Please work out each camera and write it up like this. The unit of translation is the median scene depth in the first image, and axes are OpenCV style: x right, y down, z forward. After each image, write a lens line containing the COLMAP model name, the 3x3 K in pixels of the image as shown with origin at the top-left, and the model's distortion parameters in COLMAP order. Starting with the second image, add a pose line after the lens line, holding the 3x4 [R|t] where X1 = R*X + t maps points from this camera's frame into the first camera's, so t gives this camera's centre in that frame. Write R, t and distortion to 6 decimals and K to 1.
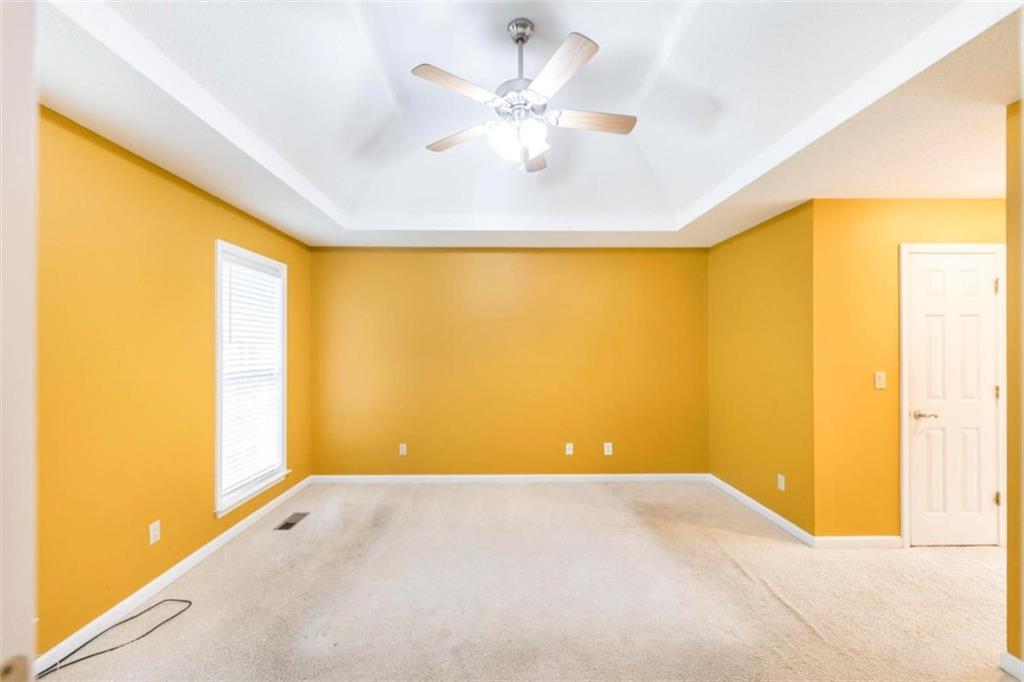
lens RADIAL K [[414.2, 0, 507.9], [0, 414.2, 346.6], [0, 0, 1]] dist [0.001544, 0.000236]
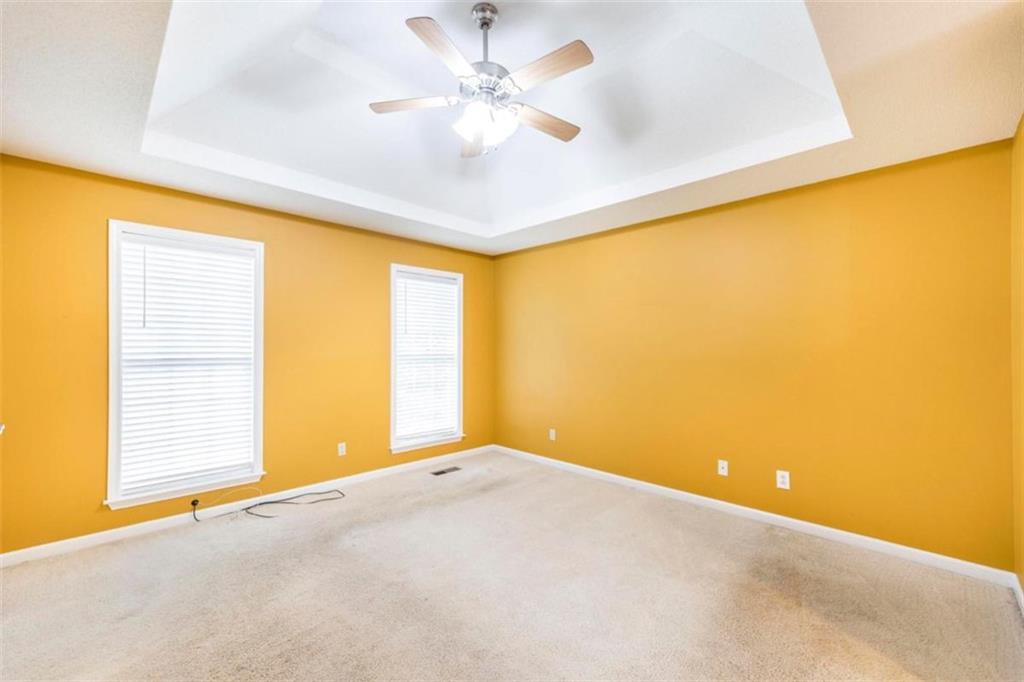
lens RADIAL K [[414.2, 0, 507.0], [0, 414.2, 346.0], [0, 0, 1]] dist [0.001544, 0.000236]
pose [[0.694395, 0.000544, -0.719594, 0.632195], [0.000314, 0.999999, 0.001059, 0.031474], [0.719594, -0.000961, 0.694395, 0.271448]]
